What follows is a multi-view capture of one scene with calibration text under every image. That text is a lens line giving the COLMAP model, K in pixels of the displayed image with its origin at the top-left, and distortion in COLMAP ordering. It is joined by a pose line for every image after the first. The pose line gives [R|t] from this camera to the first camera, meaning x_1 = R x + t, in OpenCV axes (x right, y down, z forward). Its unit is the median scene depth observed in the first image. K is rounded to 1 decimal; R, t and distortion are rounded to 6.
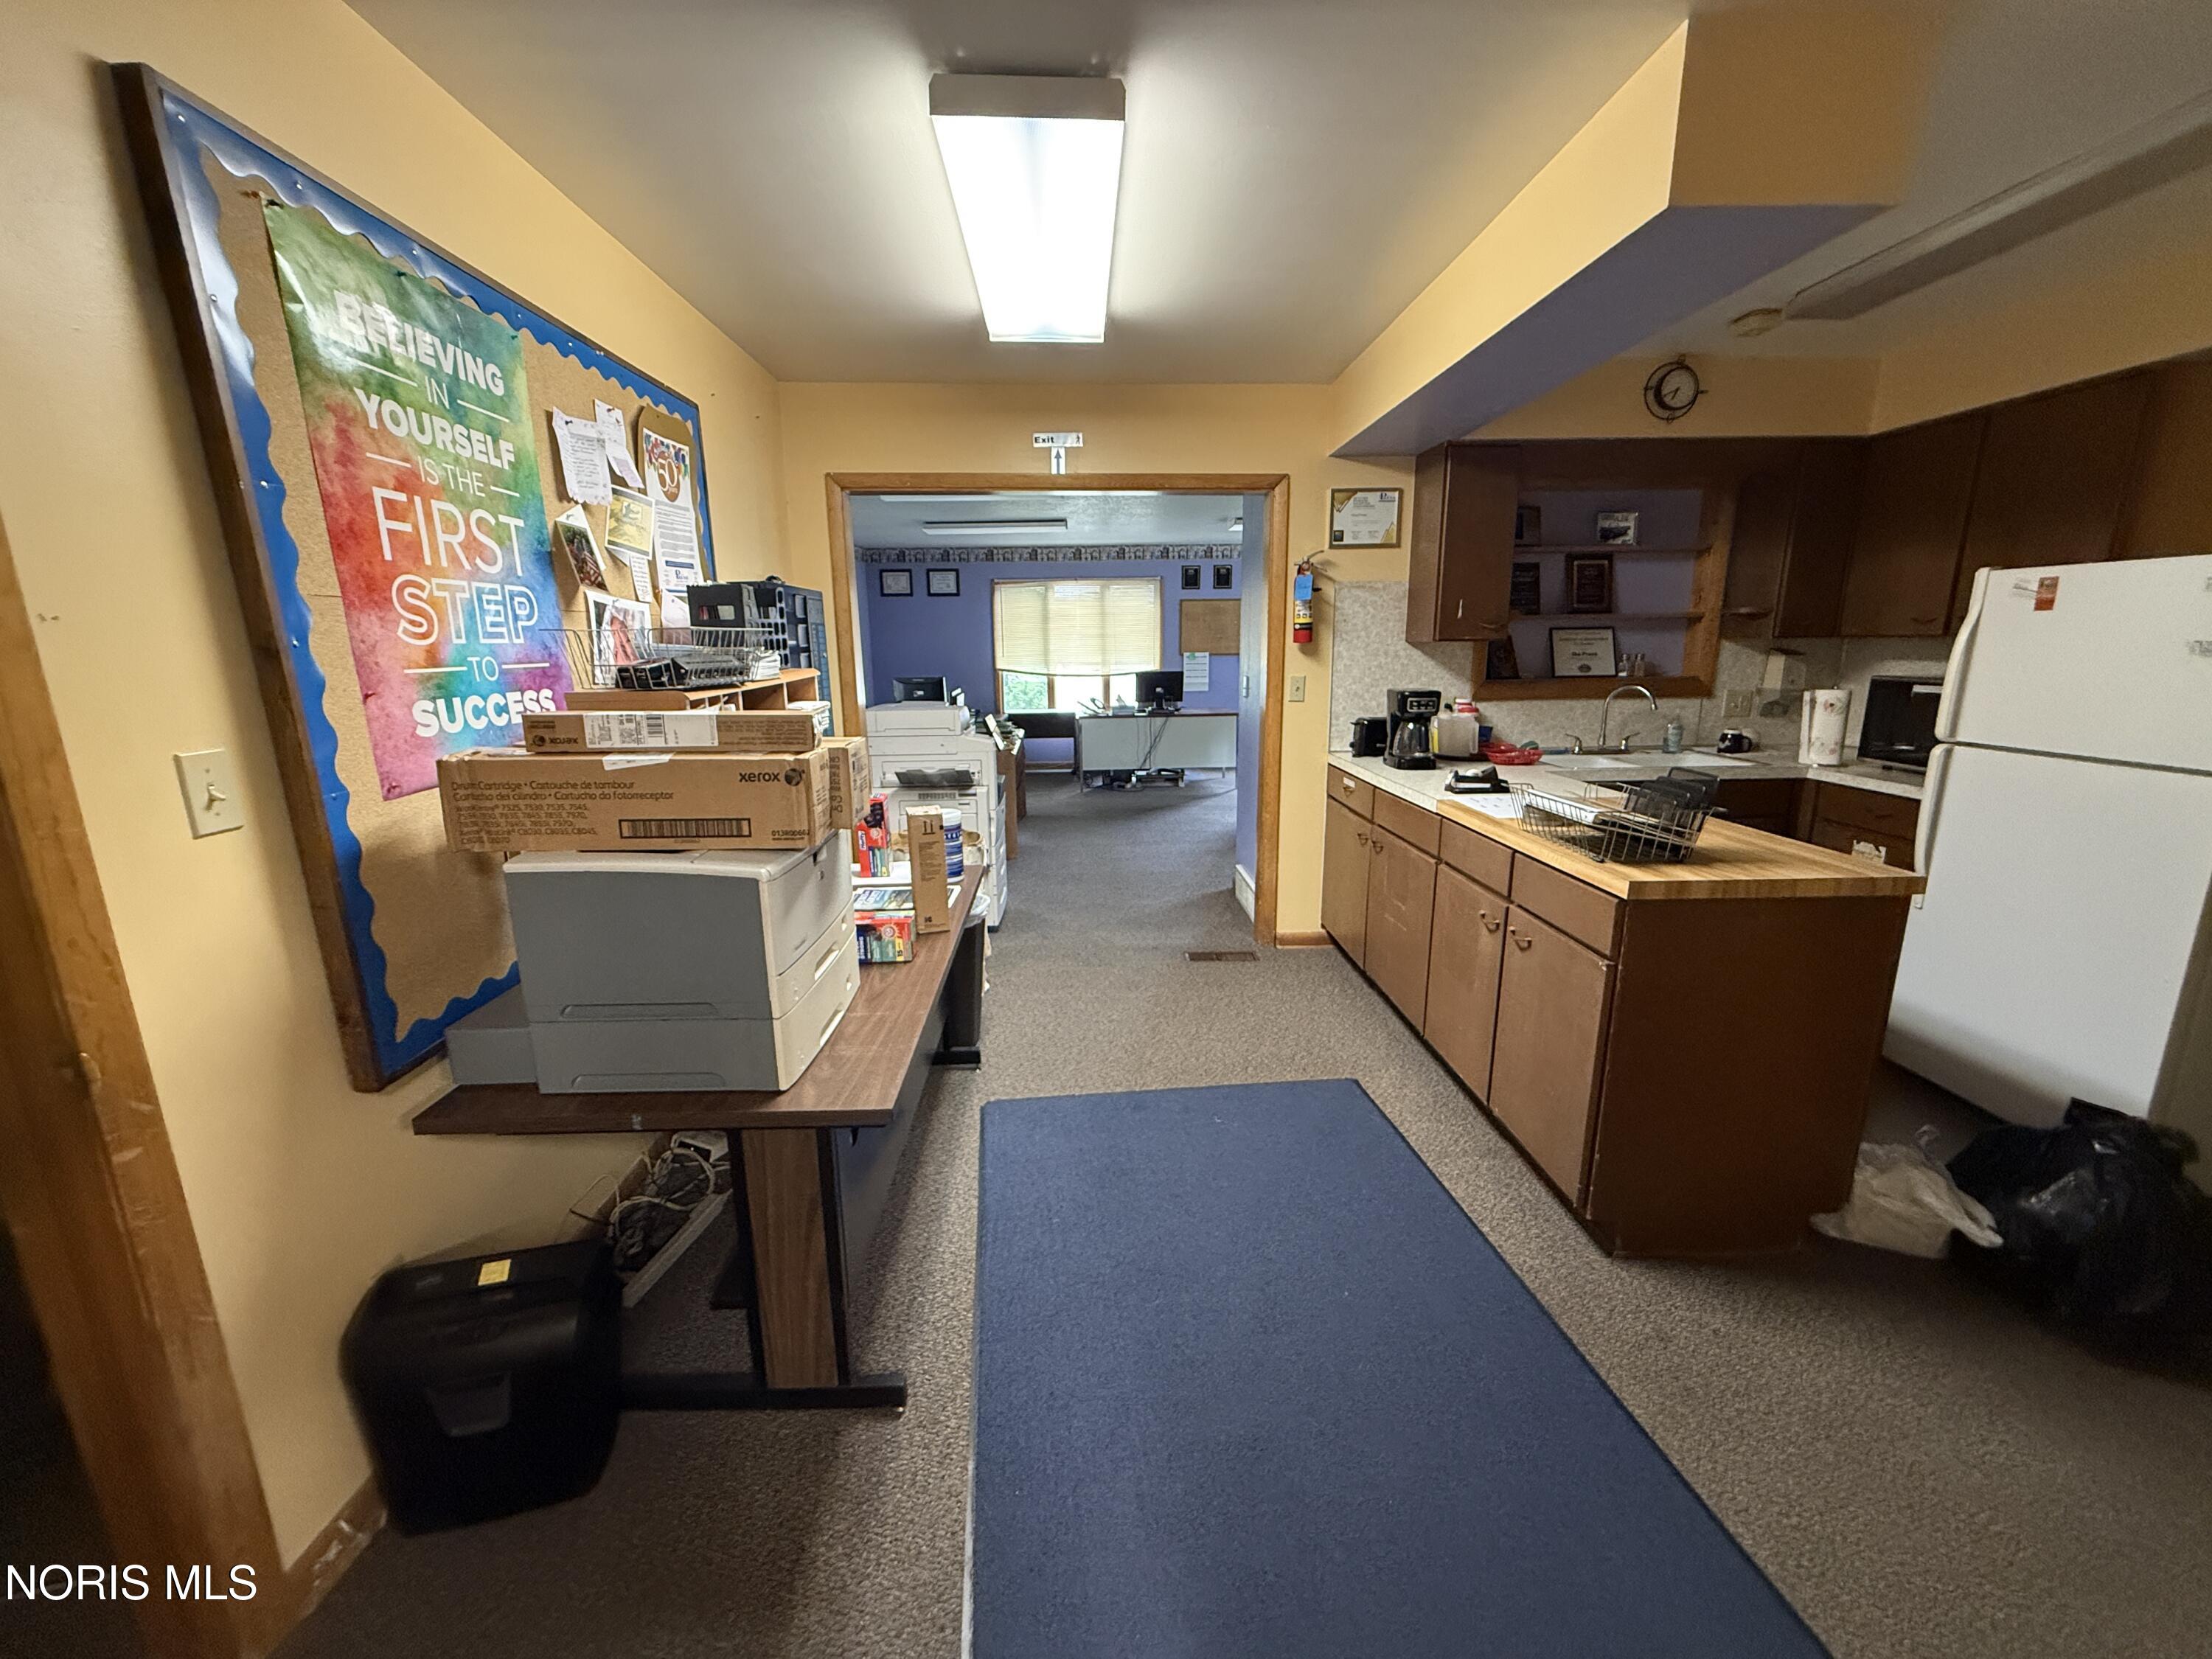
lens RADIAL K [[881.1, 0, 1099.3], [0, 881.1, 831.8], [0, 0, 1]] dist [0.001504, -0.000006]
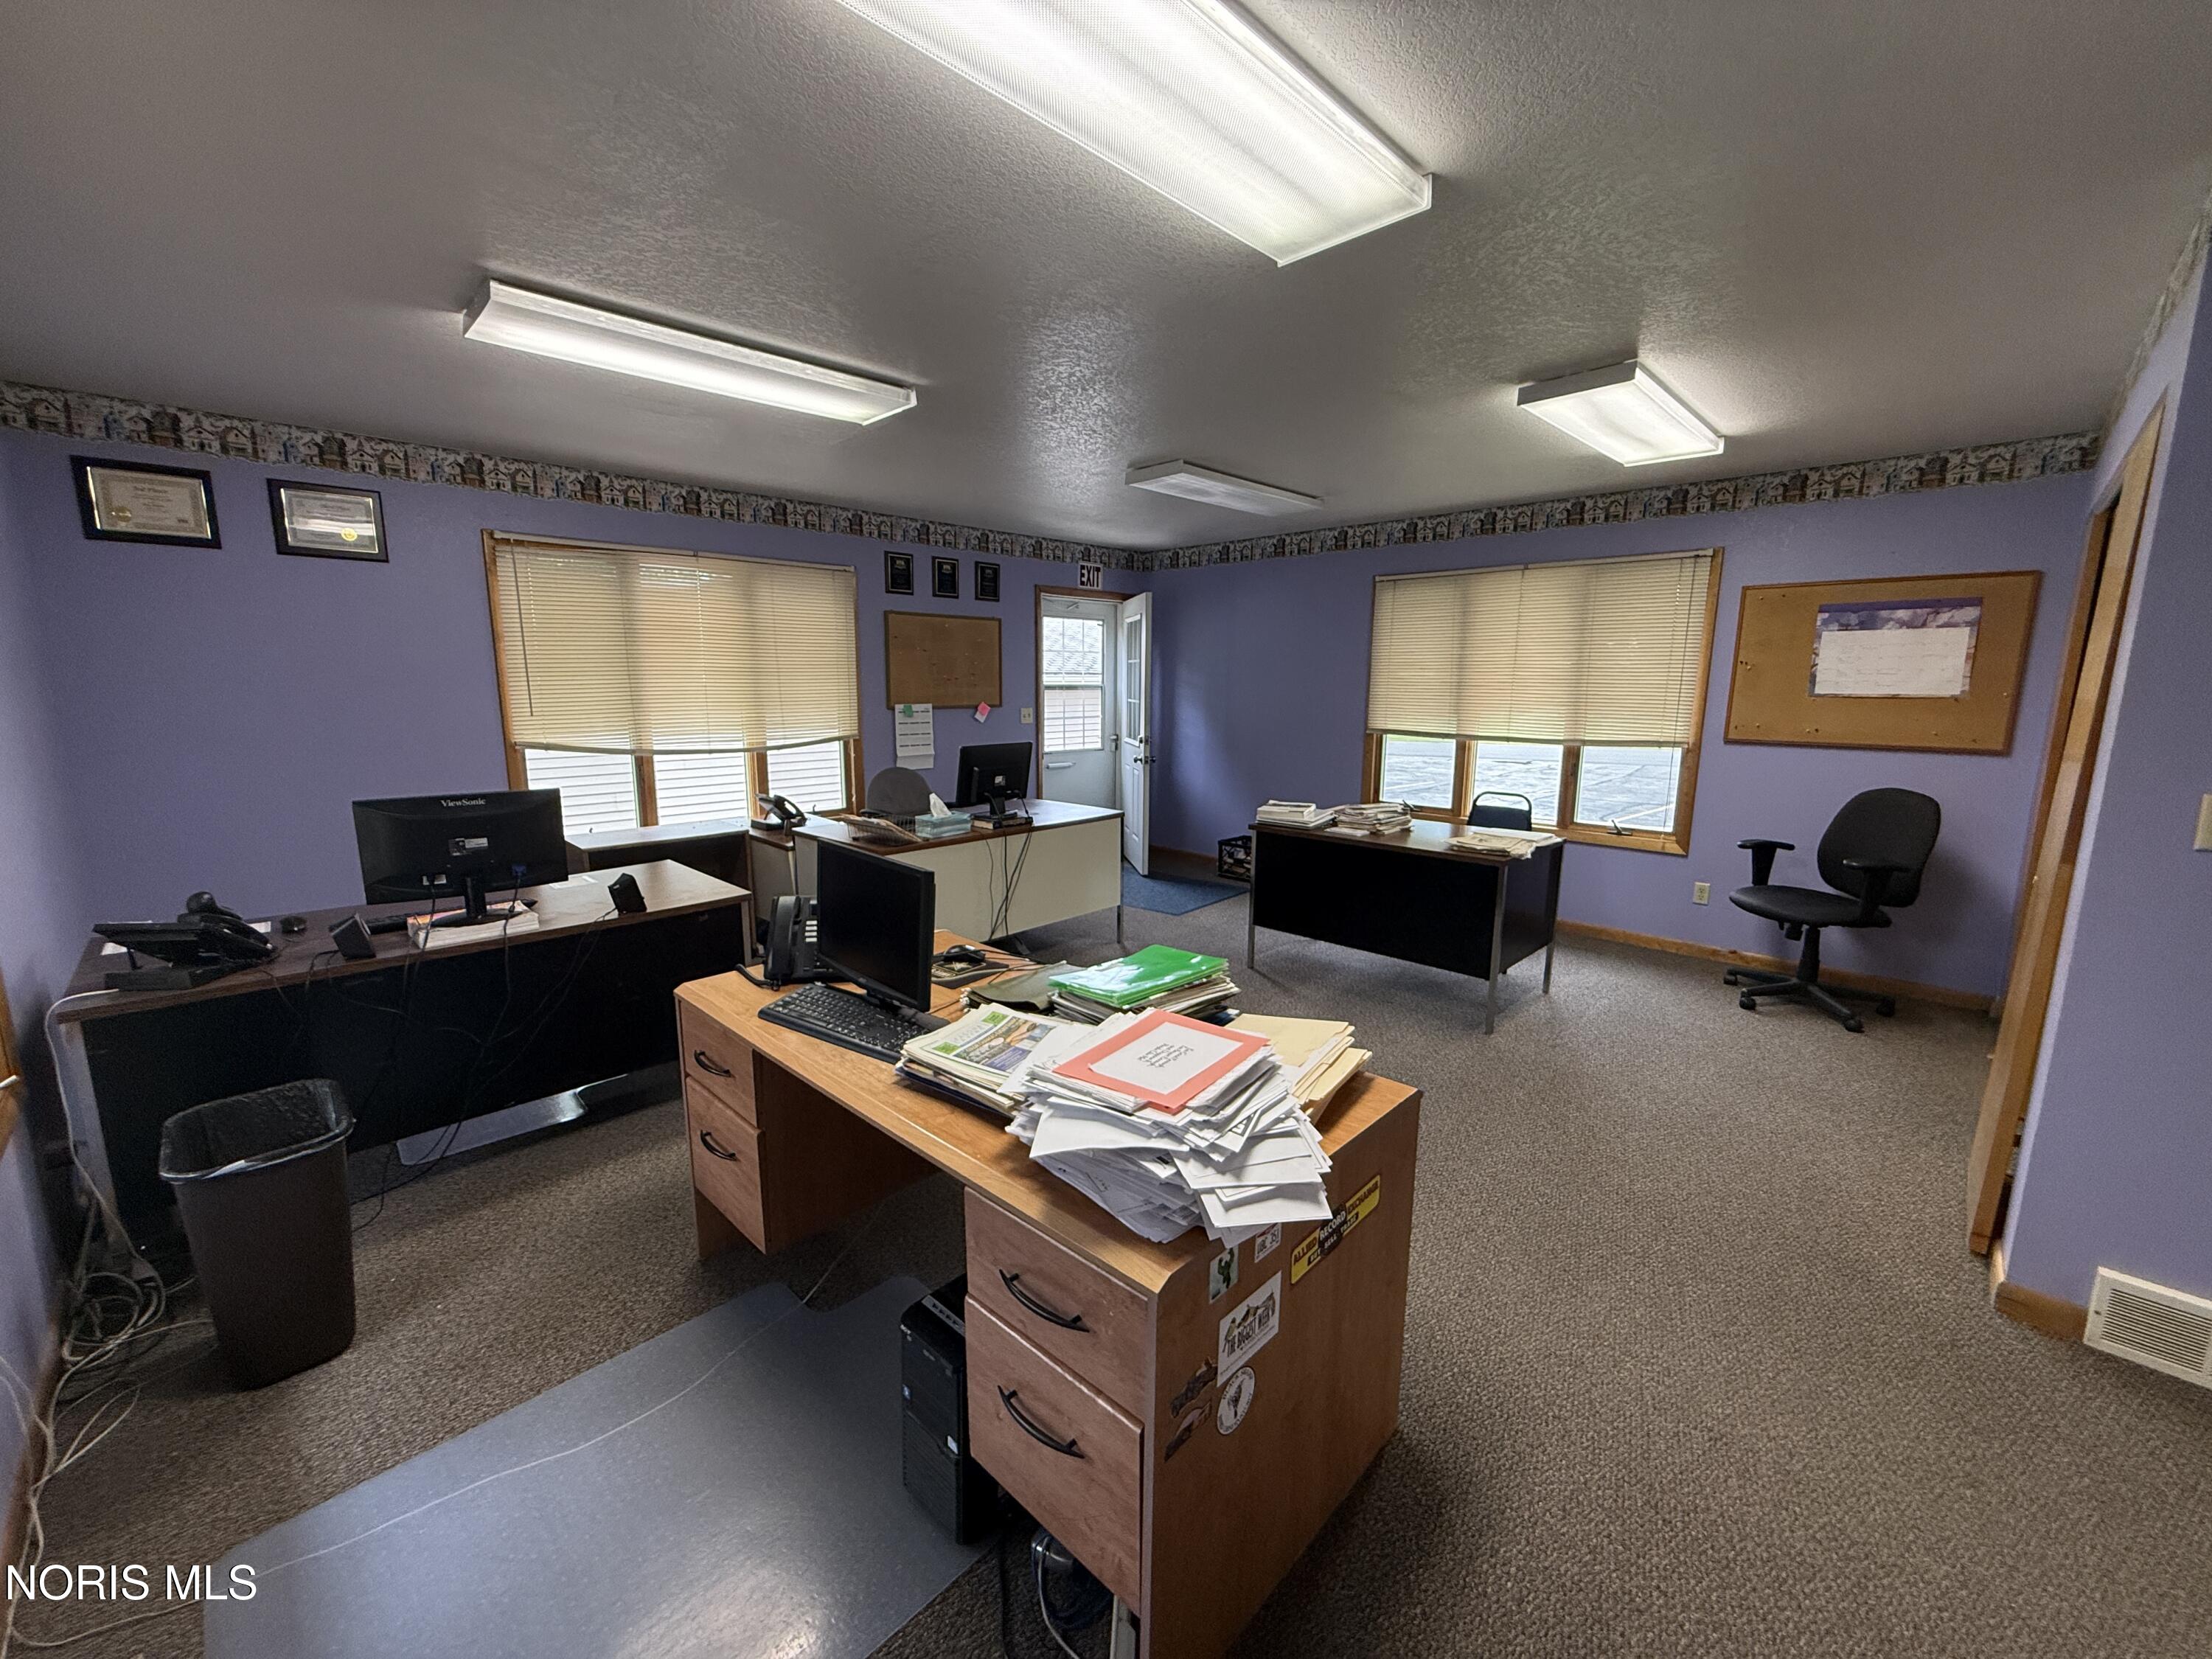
lens RADIAL K [[881.1, 0, 1106.8], [0, 881.1, 830.5], [0, 0, 1]] dist [0.001504, -0.000006]
pose [[0.712753, -0.106410, 0.693296, -0.608293], [0.126486, 0.991720, 0.022178, -0.341458], [-0.689916, 0.071885, 0.720311, 1.455284]]
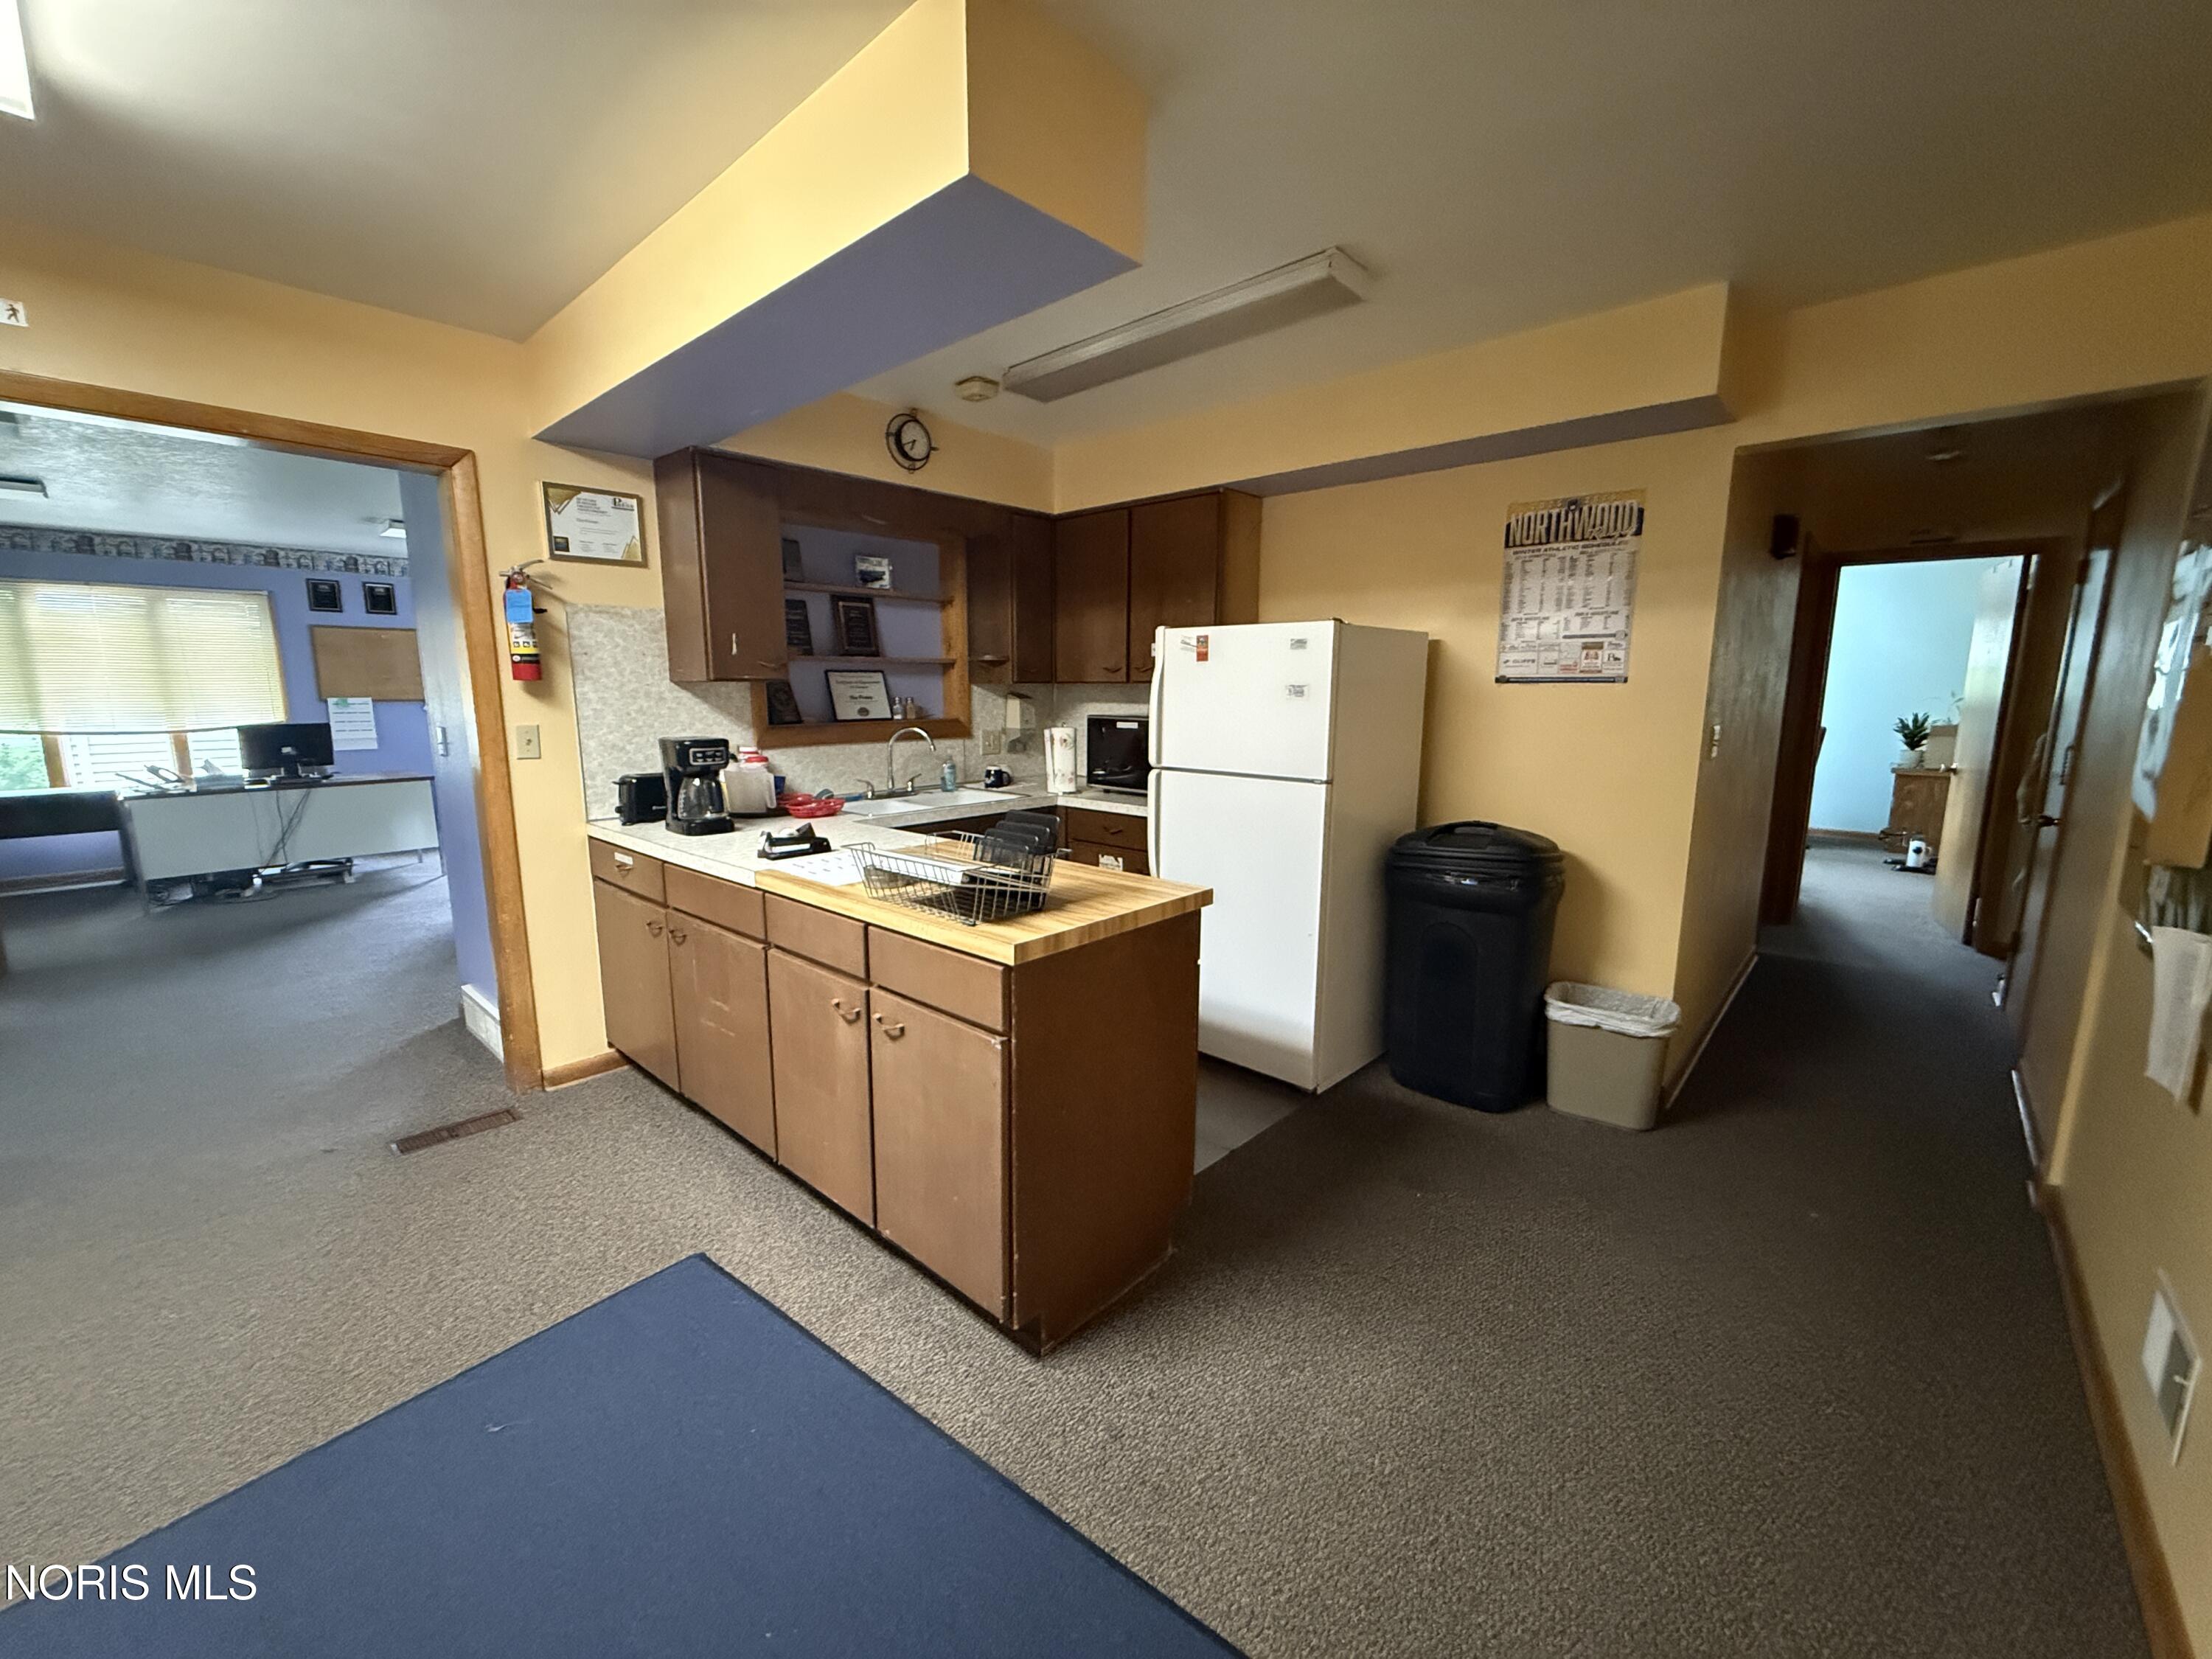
lens RADIAL K [[881.1, 0, 1094.0], [0, 881.1, 830.6], [0, 0, 1]] dist [0.001504, -0.000006]
pose [[0.695686, -0.104657, 0.710681, 0.021810], [0.143014, 0.989704, 0.005750, -0.026106], [-0.703965, 0.097637, 0.703491, 0.160848]]
